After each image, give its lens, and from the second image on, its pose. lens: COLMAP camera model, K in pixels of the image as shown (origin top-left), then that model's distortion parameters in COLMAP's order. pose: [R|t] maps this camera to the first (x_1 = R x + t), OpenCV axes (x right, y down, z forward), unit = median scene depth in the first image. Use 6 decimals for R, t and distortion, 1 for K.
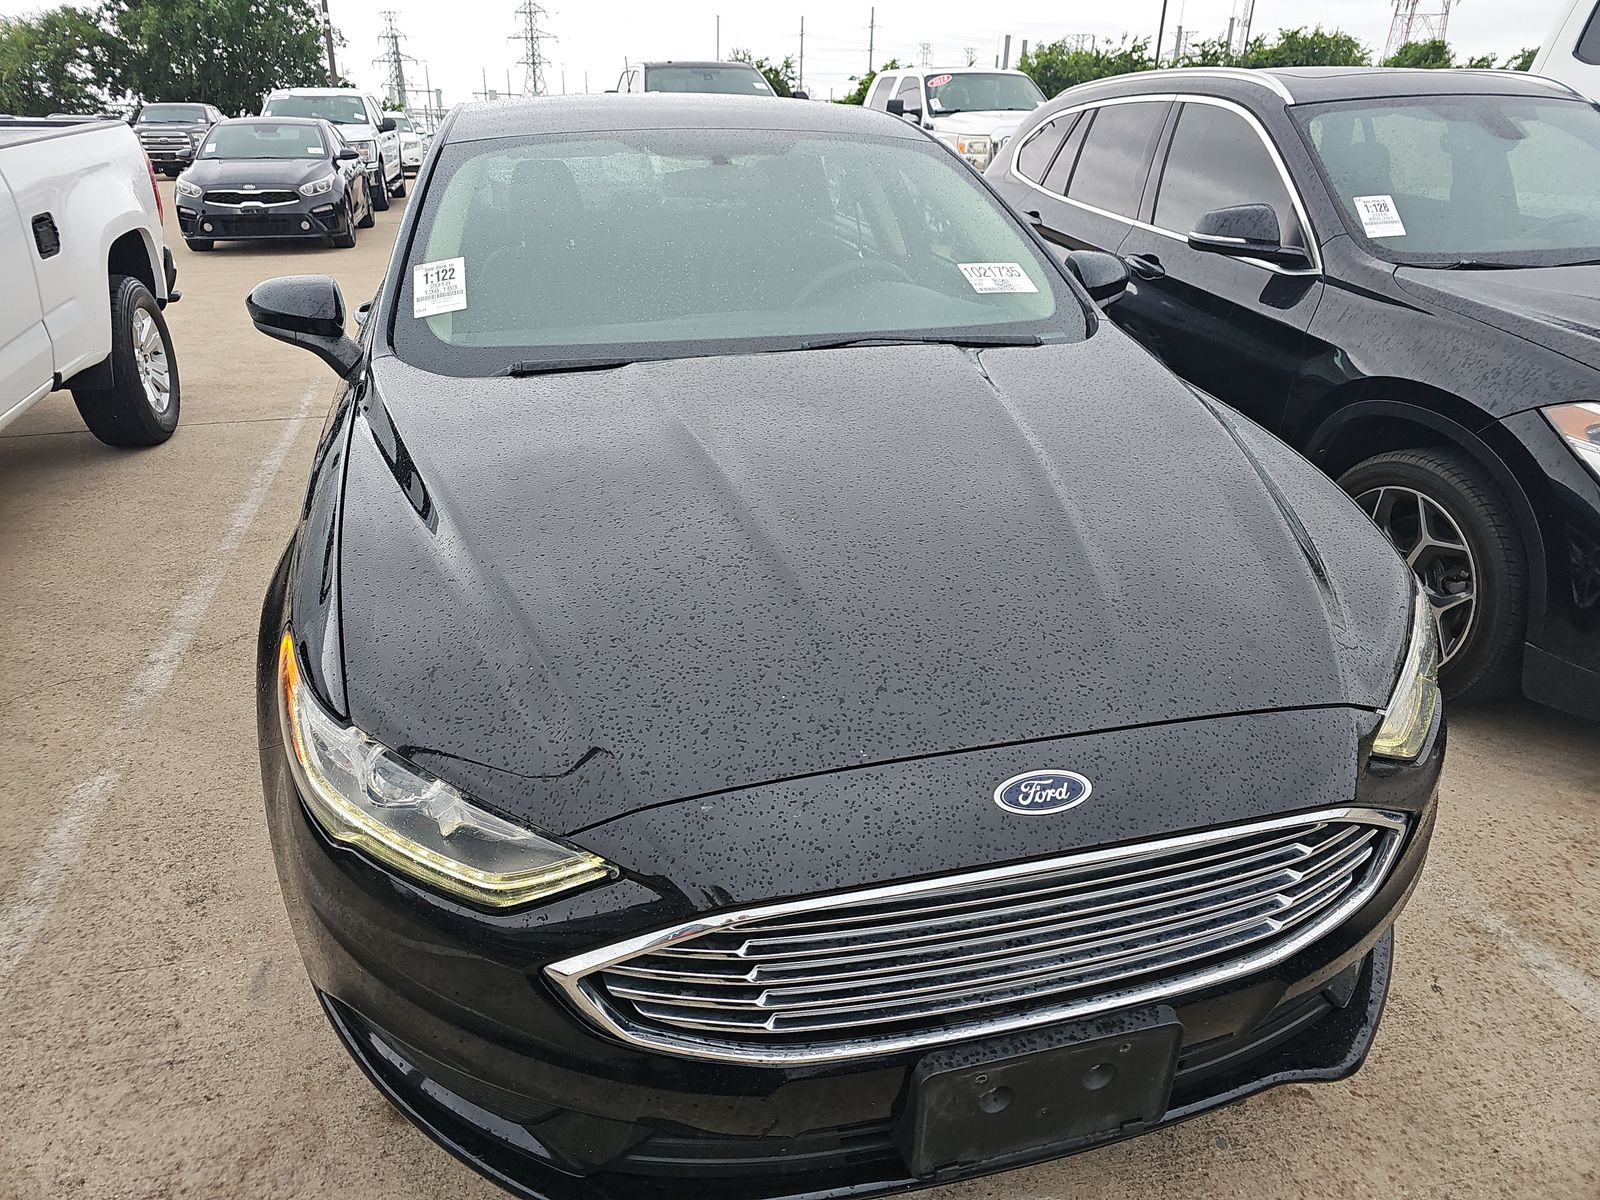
lens RADIAL K [[1098.6, 0, 800.0], [0, 1098.6, 600.0], [0, 0, 1]] dist [0.000955, 0.018969]
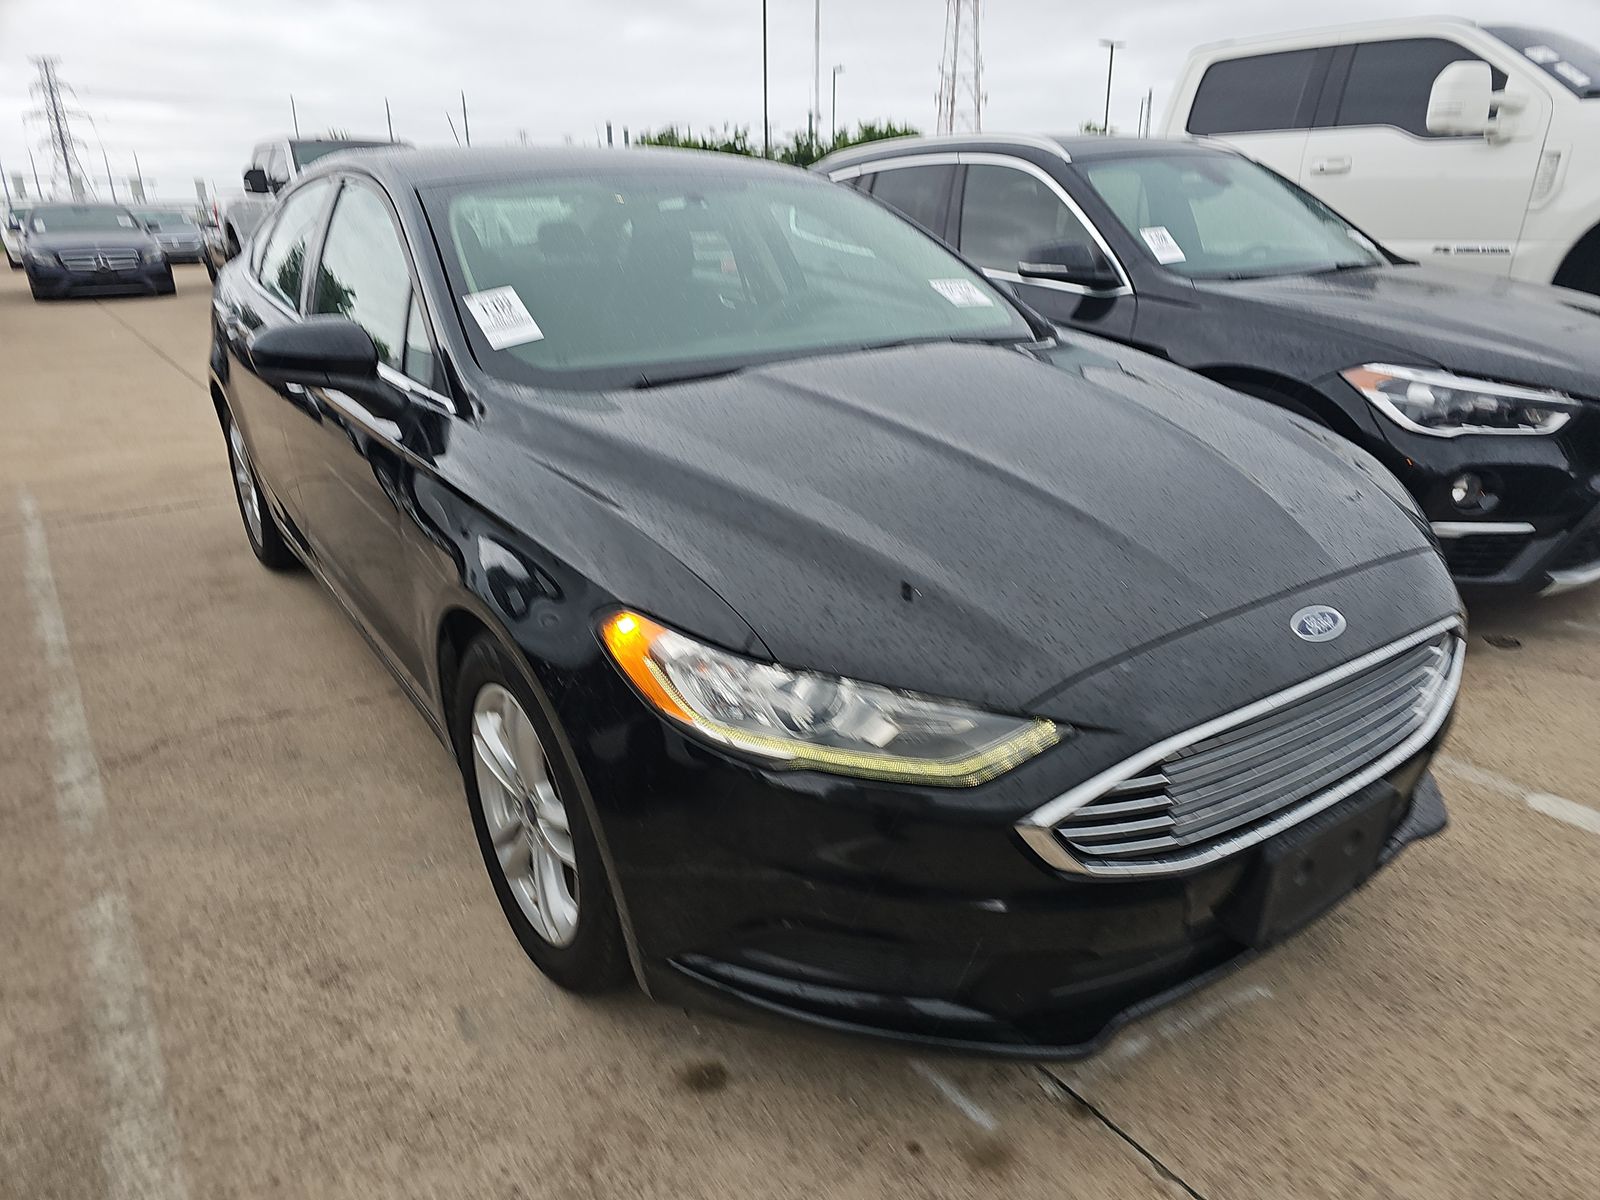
lens RADIAL K [[1098.6, 0, 800.0], [0, 1098.6, 600.0], [0, 0, 1]] dist [0.000955, 0.018969]
pose [[0.932305, -0.129658, 0.337634, -0.445229], [0.152715, 0.987355, -0.042527, 0.058931], [-0.327851, 0.091210, 0.940316, -0.031472]]
